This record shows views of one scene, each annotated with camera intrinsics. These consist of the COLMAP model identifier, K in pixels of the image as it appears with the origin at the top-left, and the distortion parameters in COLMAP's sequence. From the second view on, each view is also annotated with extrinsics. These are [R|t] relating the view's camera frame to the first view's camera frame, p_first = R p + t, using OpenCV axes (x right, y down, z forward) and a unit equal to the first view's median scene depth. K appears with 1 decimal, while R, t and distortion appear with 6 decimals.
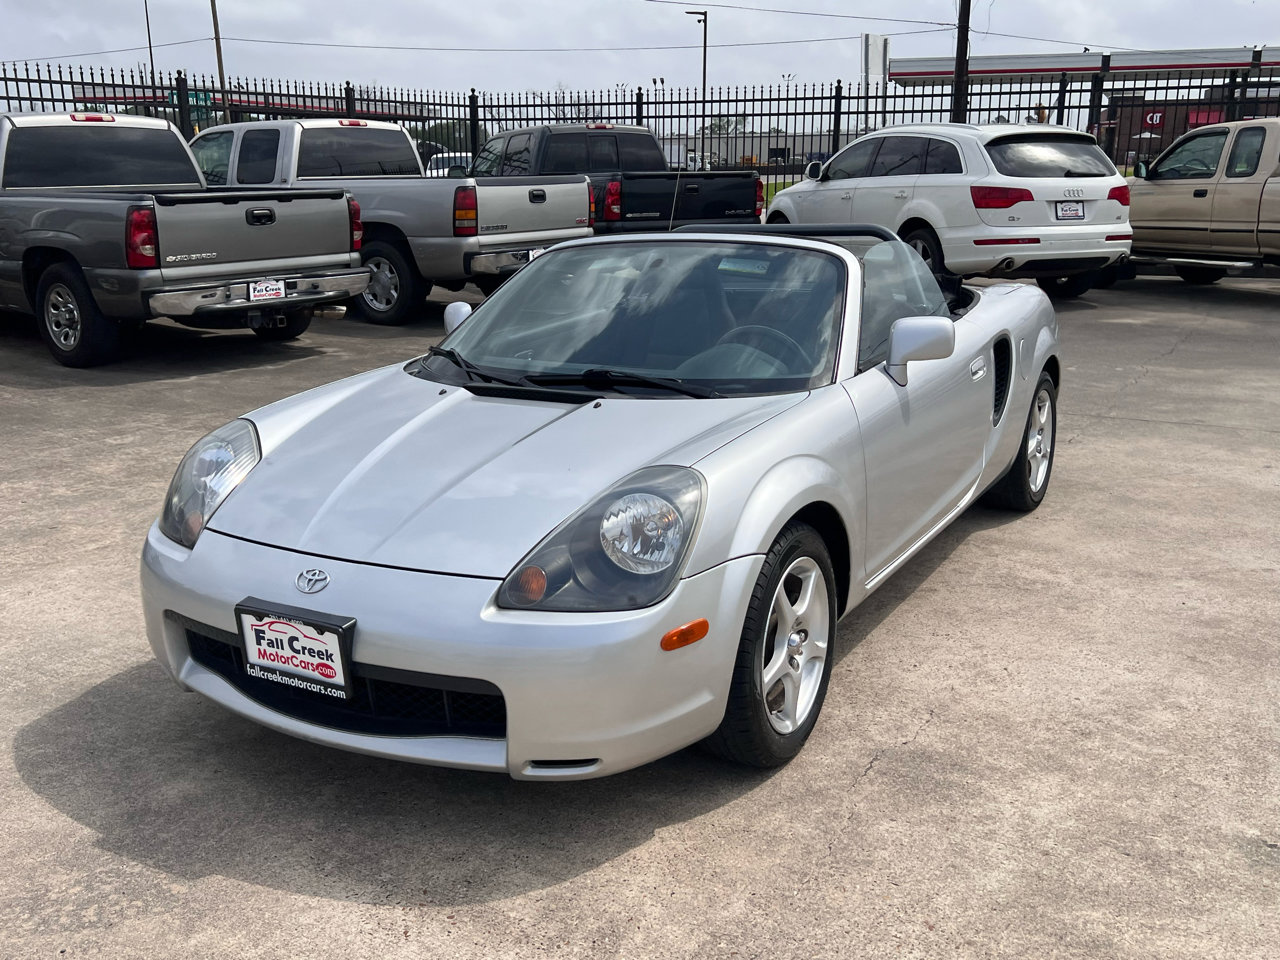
lens RADIAL K [[1189.7, 0, 651.6], [0, 1189.7, 494.4], [0, 0, 1]] dist [0.022487, 0.000000]
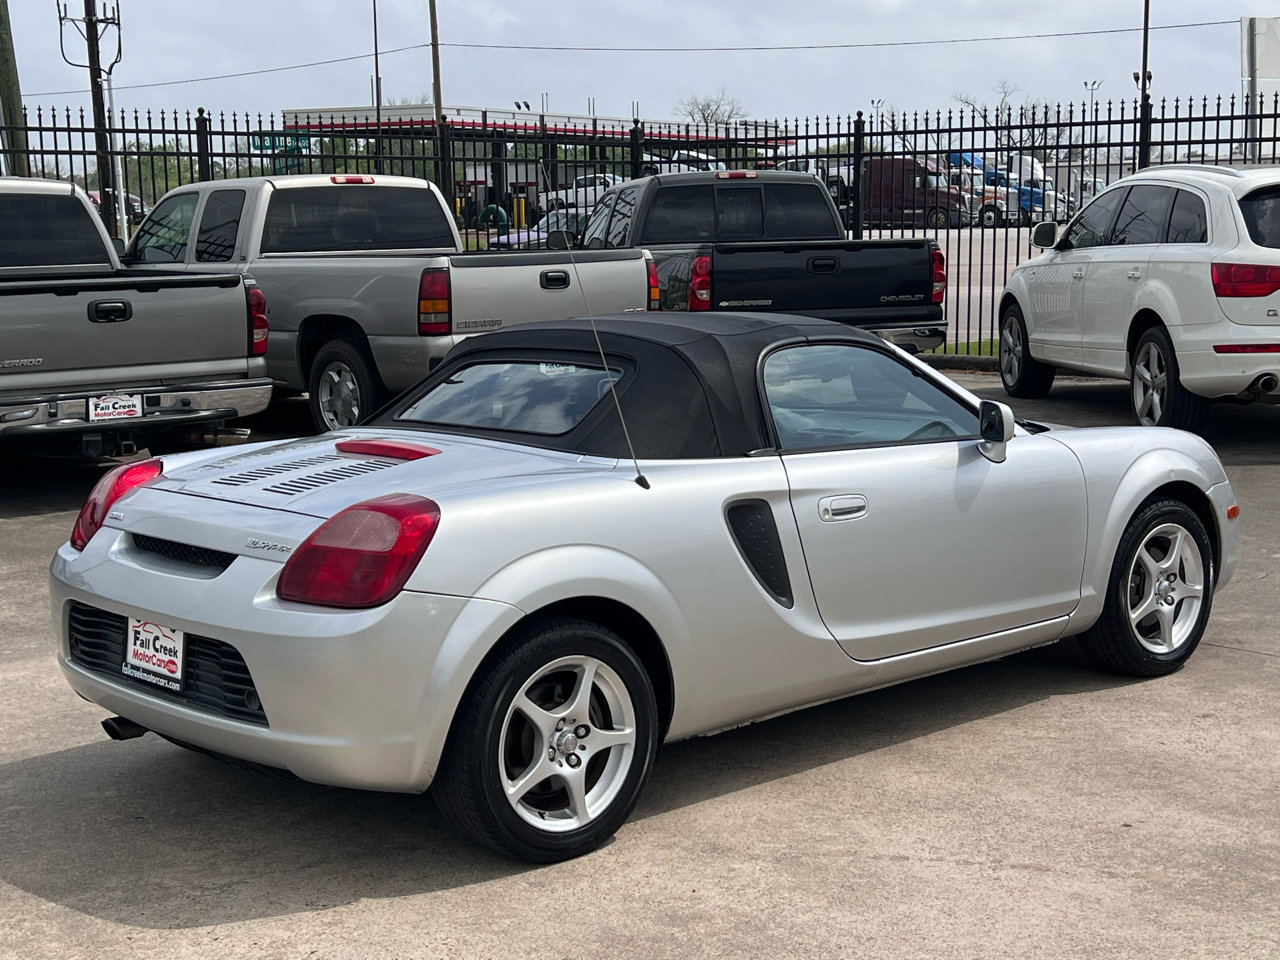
lens RADIAL K [[1857.3, 0, 647.8], [0, 1857.3, 493.4], [0, 0, 1]] dist [0.088757, 0.000000]
pose [[0.966179, 0.029970, -0.256123, 0.296009], [-0.059719, 0.992227, -0.109174, -0.008419], [0.250860, 0.120777, 0.960459, -0.038319]]
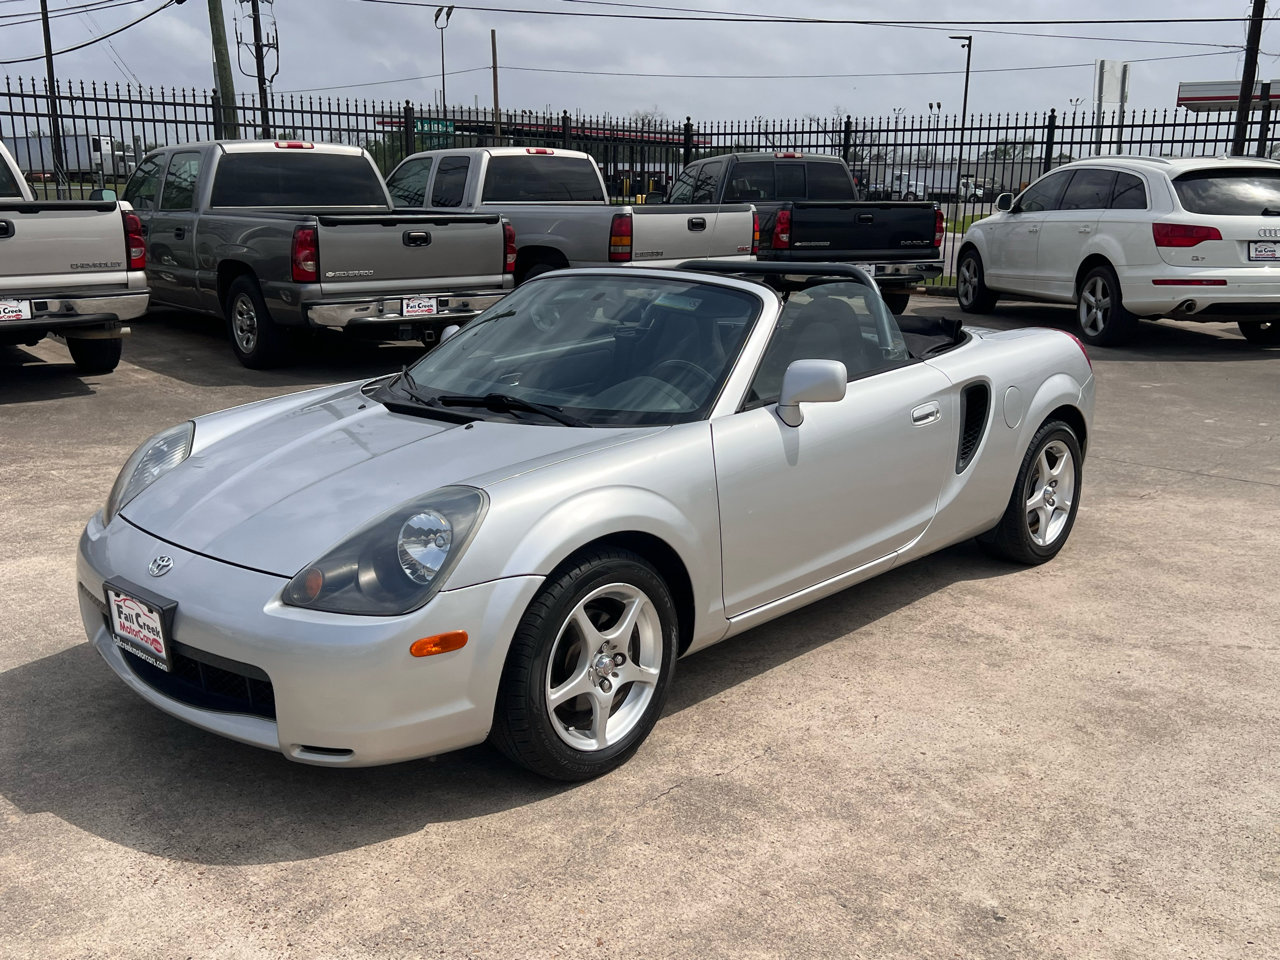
lens RADIAL K [[1189.7, 0, 646.3], [0, 1189.7, 493.8], [0, 0, 1]] dist [0.022487, 0.000000]
pose [[0.974680, 0.069974, -0.212375, 0.115627], [-0.074024, 0.997194, -0.011170, -0.005065], [0.210998, 0.026609, 0.977124, -0.004824]]
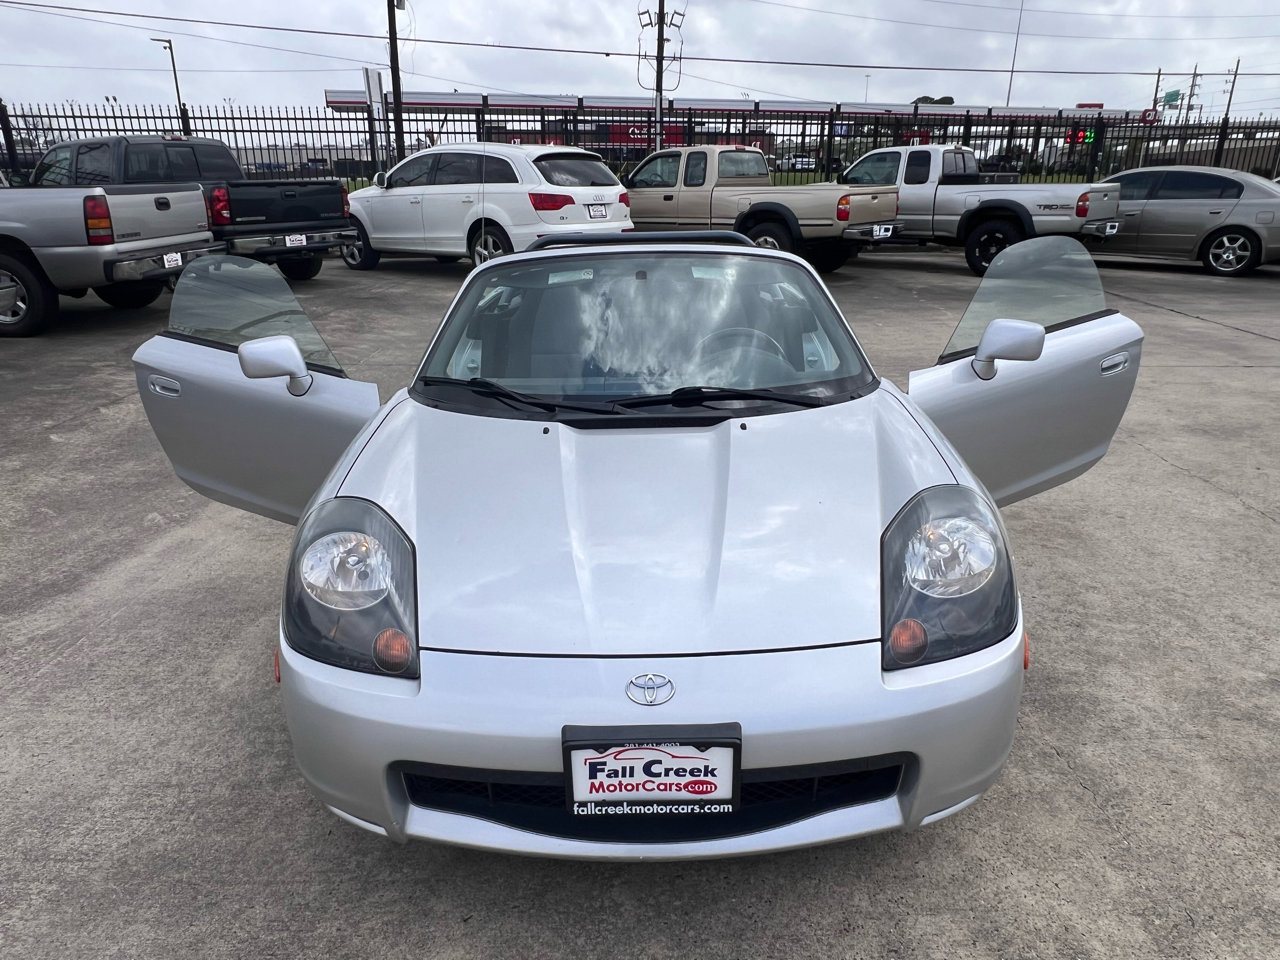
lens RADIAL K [[853.5, 0, 636.5], [0, 853.5, 489.5], [0, 0, 1]] dist [0.003535, -0.010601]
pose [[0.865356, -0.167831, 0.472220, -0.159876], [0.127192, 0.984956, 0.116980, -0.040154], [-0.484748, -0.041167, 0.873684, 0.137885]]
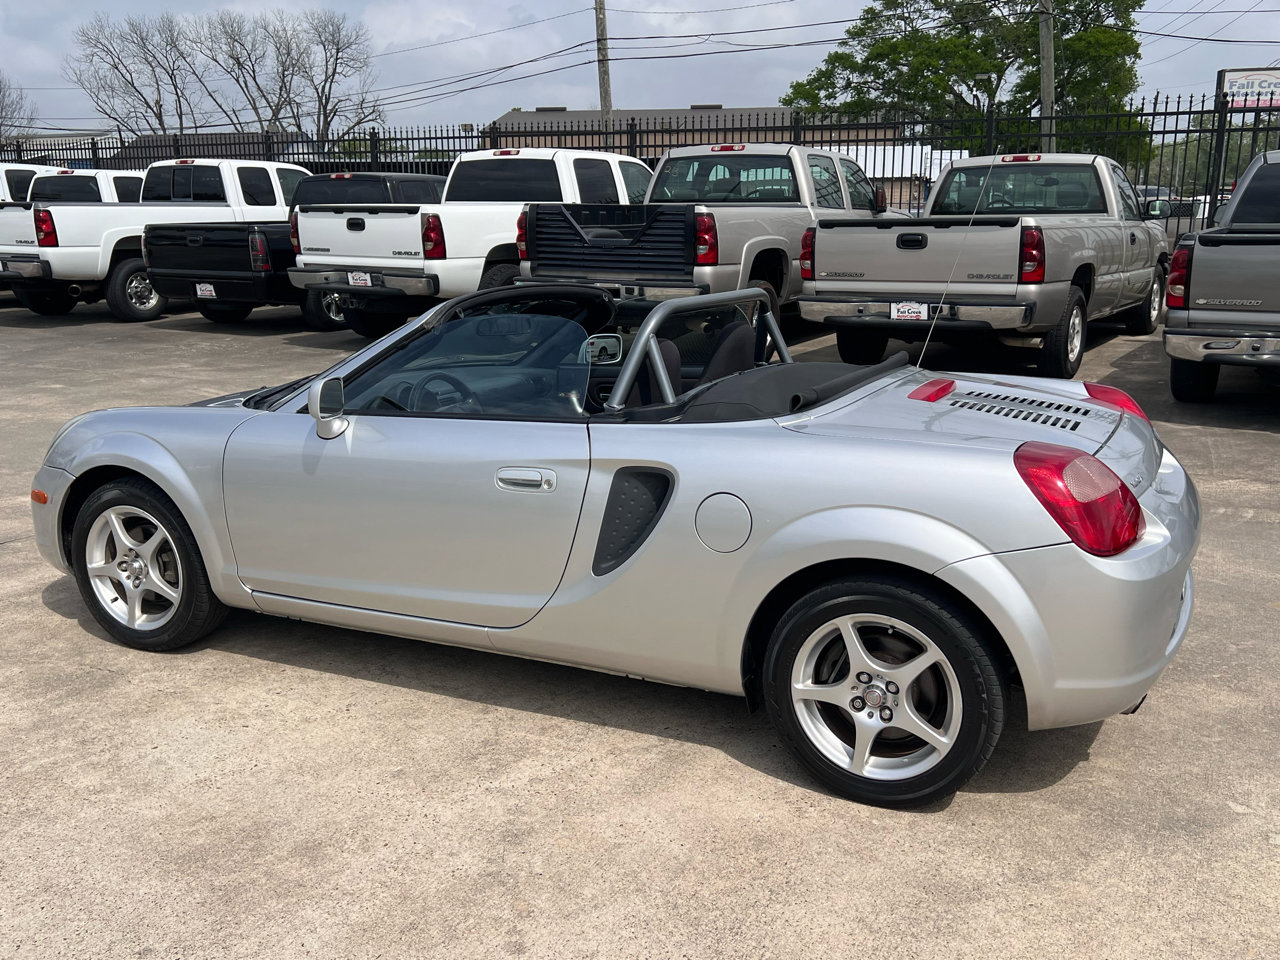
lens RADIAL K [[1189.7, 0, 645.5], [0, 1189.7, 474.8], [0, 0, 1]] dist [0.022487, 0.000000]
pose [[0.080794, 0.230294, -0.969761, 0.470880], [-0.259683, 0.944205, 0.202590, -0.130077], [0.962308, 0.235462, 0.136089, 0.427329]]
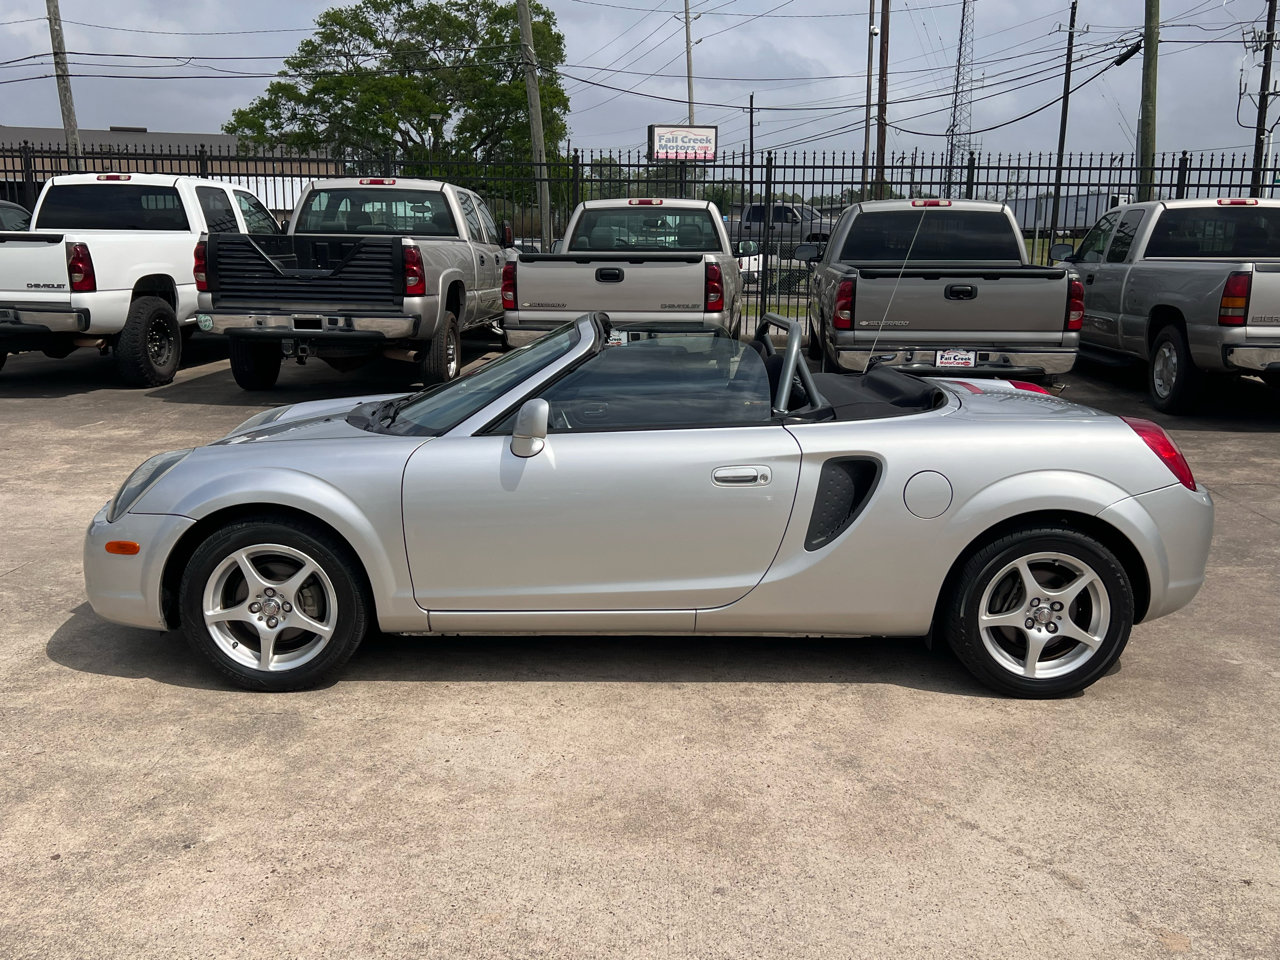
lens RADIAL K [[1189.7, 0, 632.3], [0, 1189.7, 476.1], [0, 0, 1]] dist [0.022487, 0.000000]
pose [[0.505385, 0.183299, -0.843201, 0.454111], [-0.241838, 0.968103, 0.065501, -0.064819], [0.828312, 0.170815, 0.533594, 0.186364]]
